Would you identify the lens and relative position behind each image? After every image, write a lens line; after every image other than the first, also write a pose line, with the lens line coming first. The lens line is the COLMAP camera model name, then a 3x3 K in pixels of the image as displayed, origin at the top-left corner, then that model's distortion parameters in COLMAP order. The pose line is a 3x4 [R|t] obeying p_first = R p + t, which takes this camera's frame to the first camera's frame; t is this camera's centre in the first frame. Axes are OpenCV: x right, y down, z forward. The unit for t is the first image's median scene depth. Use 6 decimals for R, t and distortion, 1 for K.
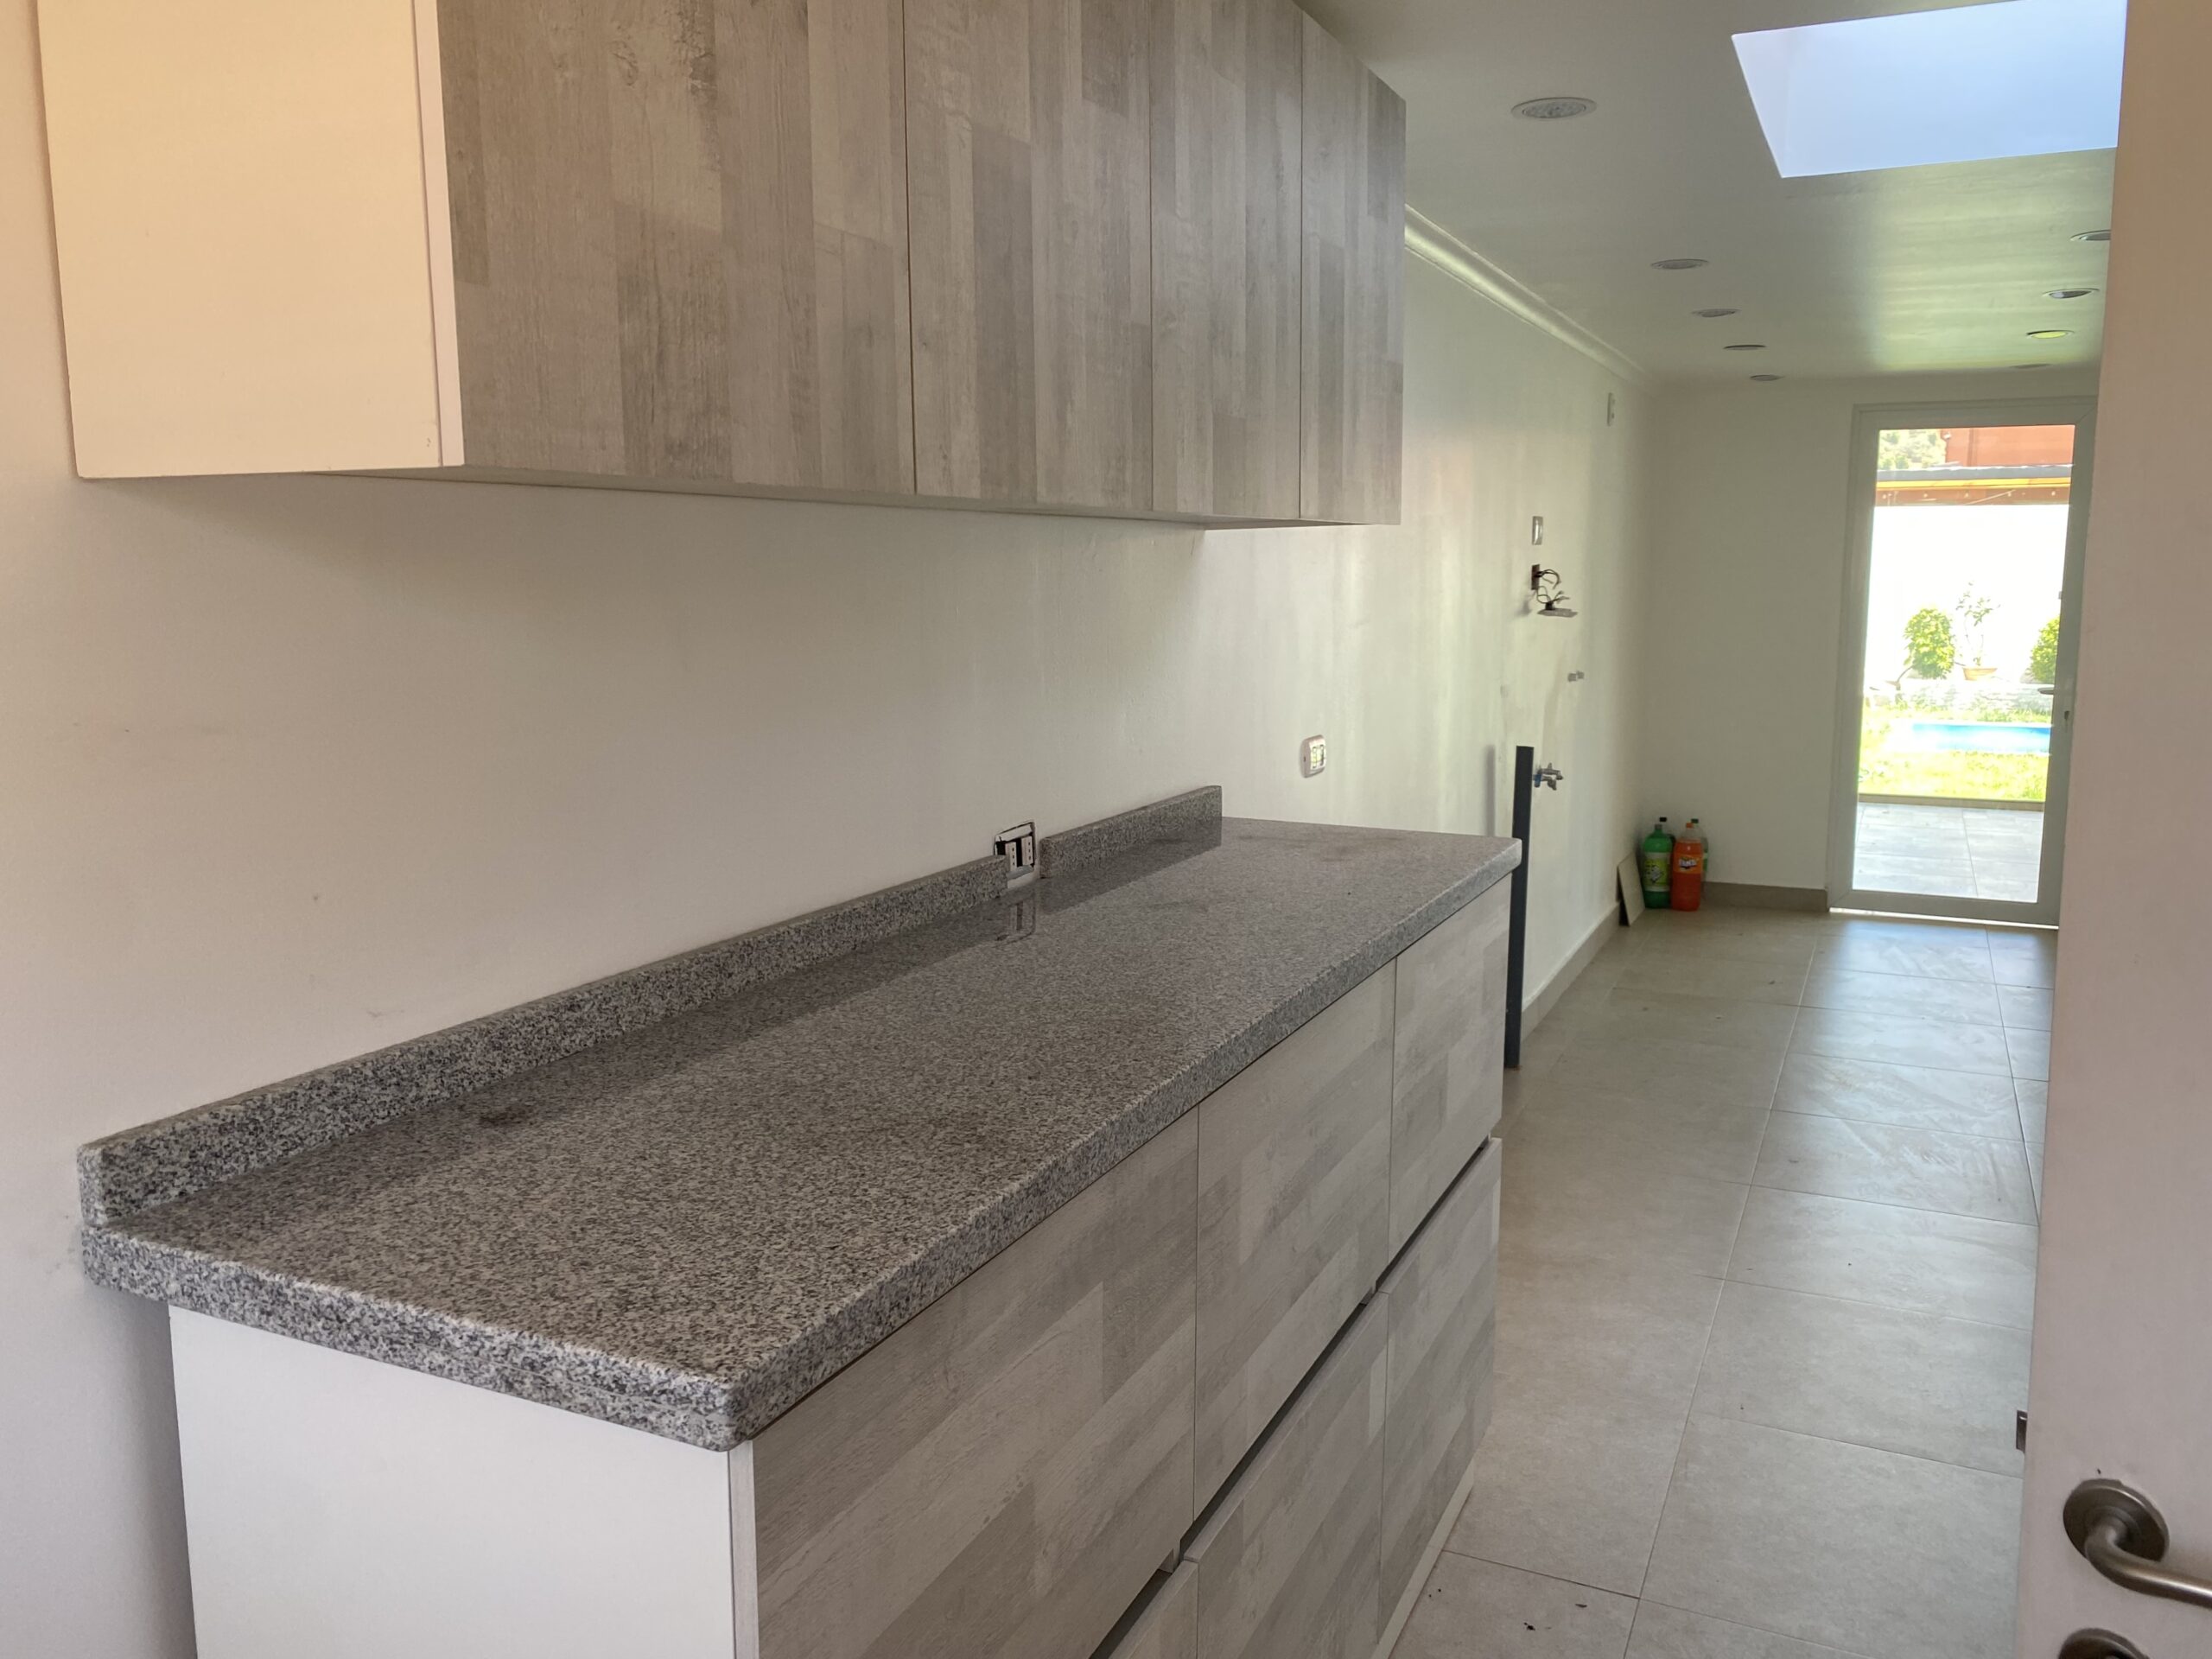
lens RADIAL K [[1686.2, 0, 1106.0], [0, 1686.2, 829.5], [0, 0, 1]] dist [-0.008574, 0.013986]
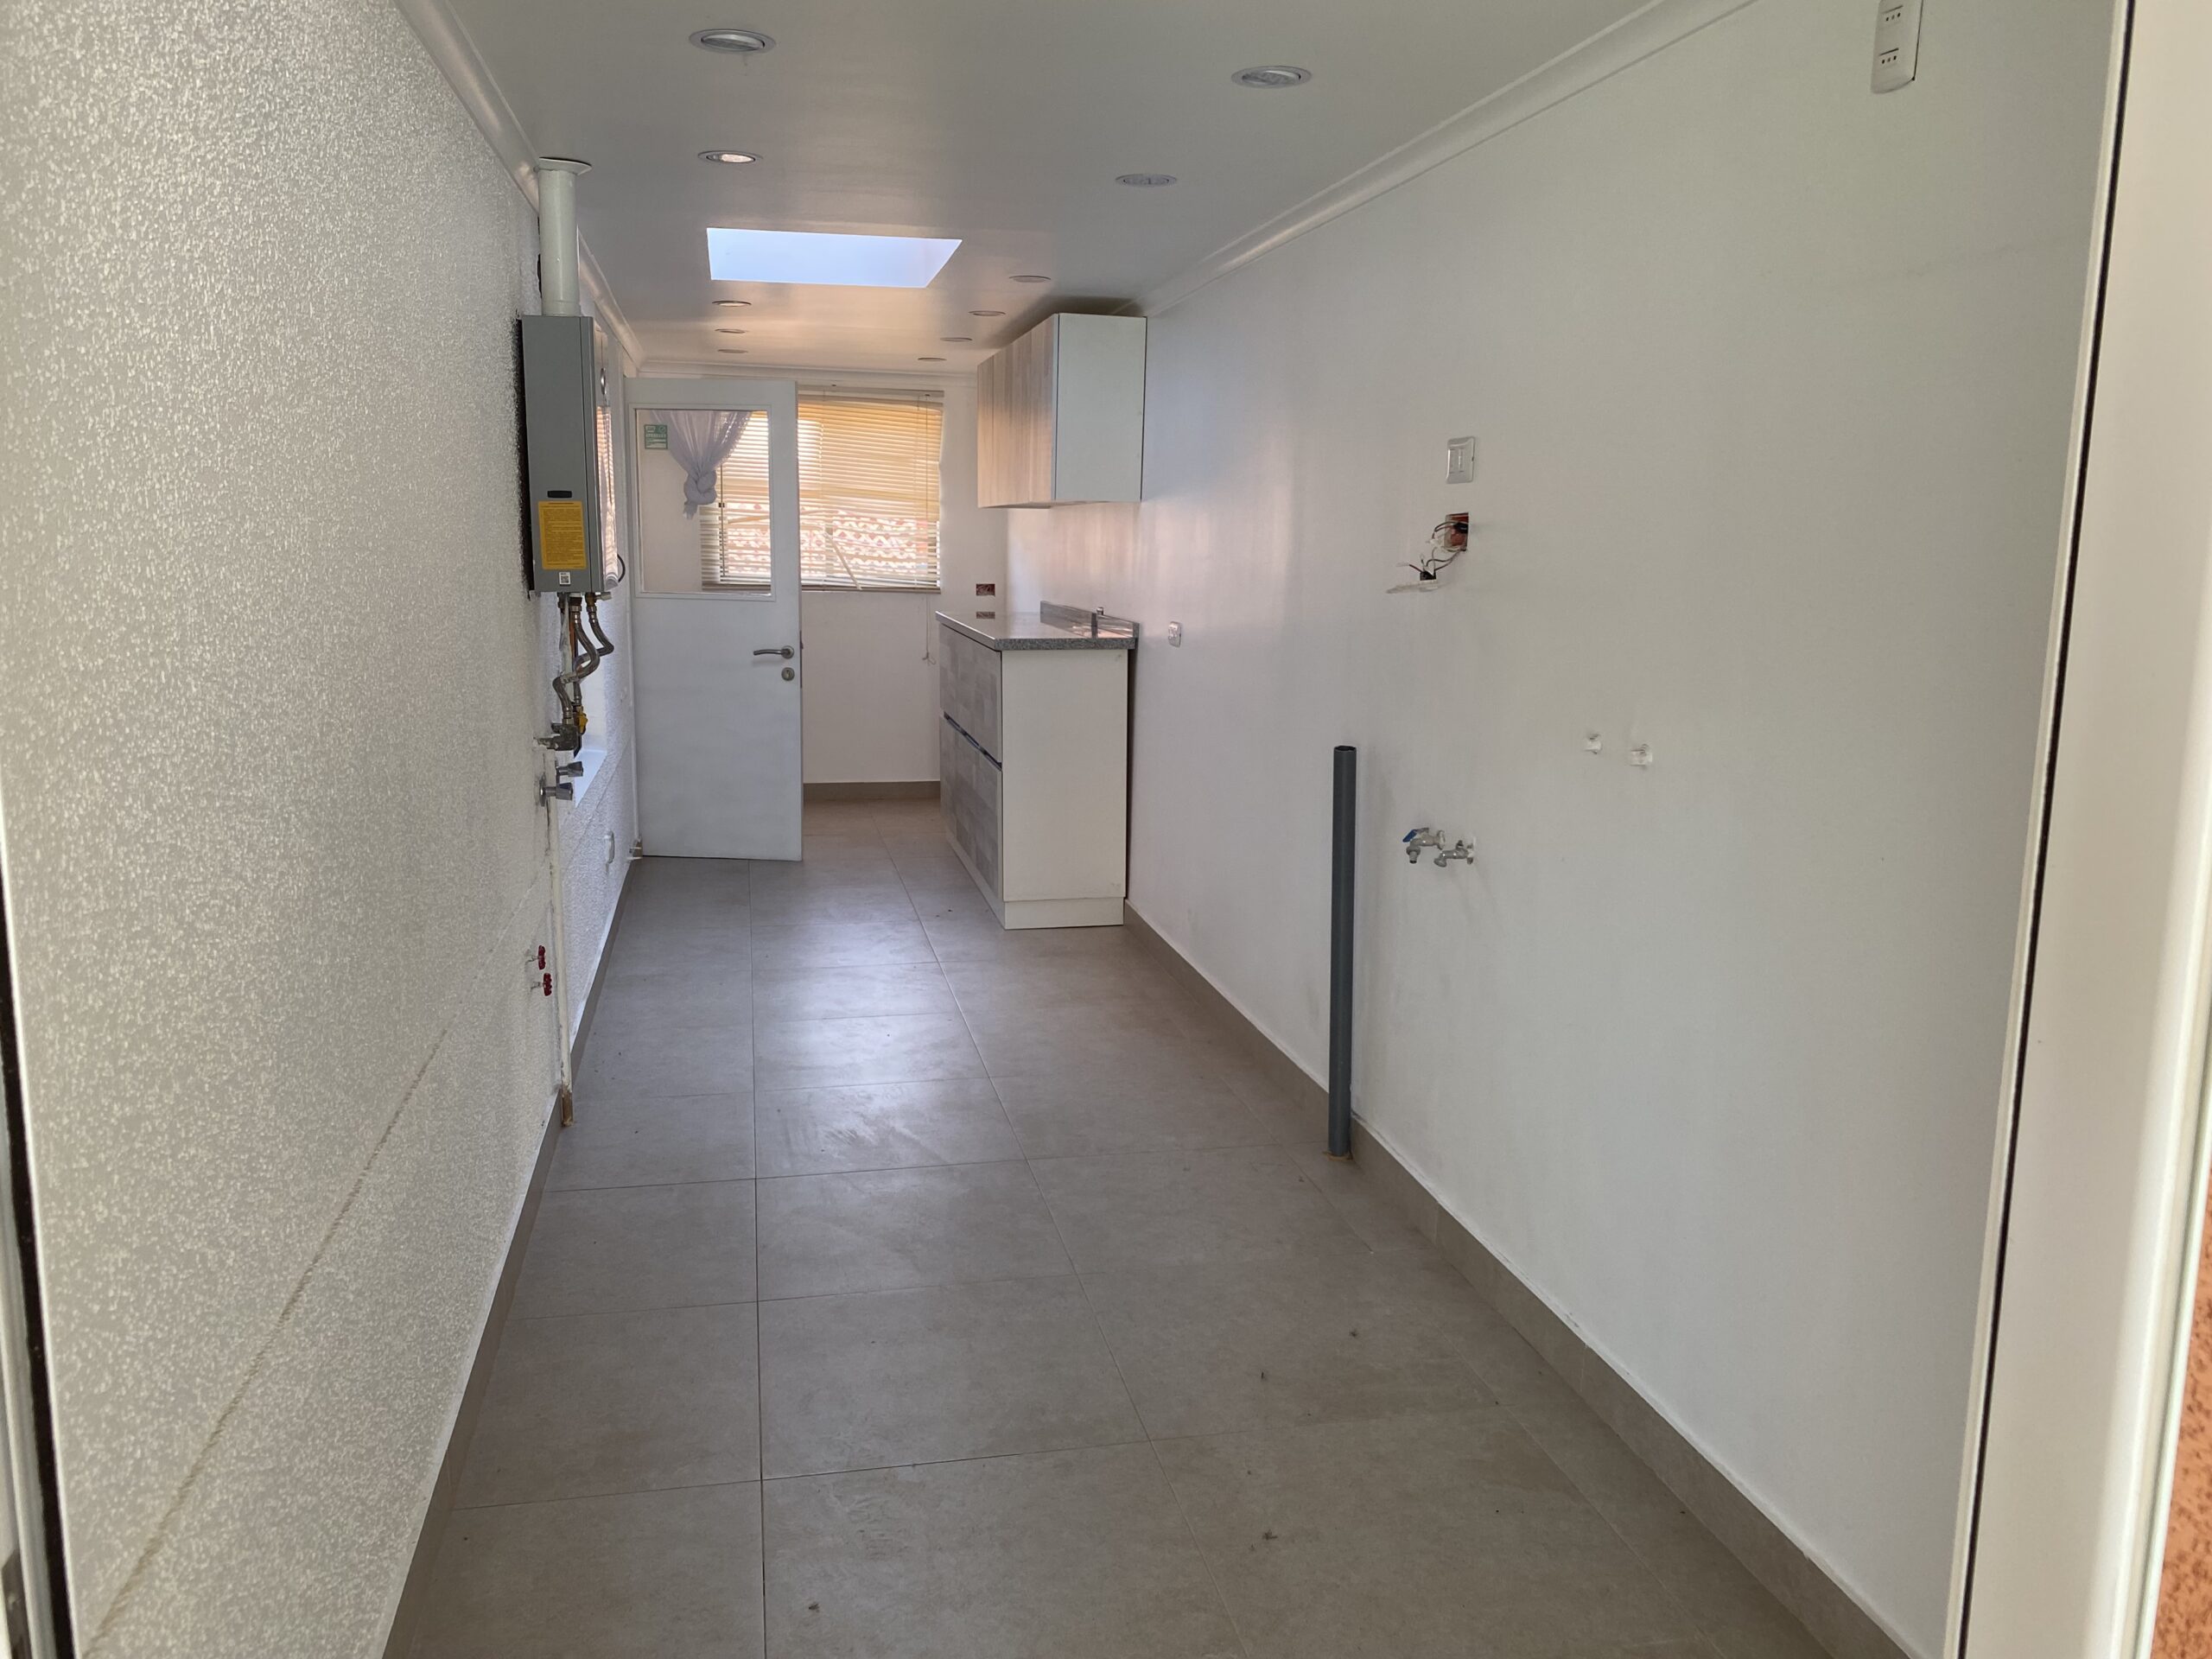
lens RADIAL K [[1686.2, 0, 1106.0], [0, 1686.2, 829.5], [0, 0, 1]] dist [-0.008574, 0.013986]
pose [[-0.790553, 0.094684, -0.605030, 0.949264], [-0.109402, 0.950246, 0.291657, -0.265479], [0.602543, 0.296762, -0.740861, 1.769707]]
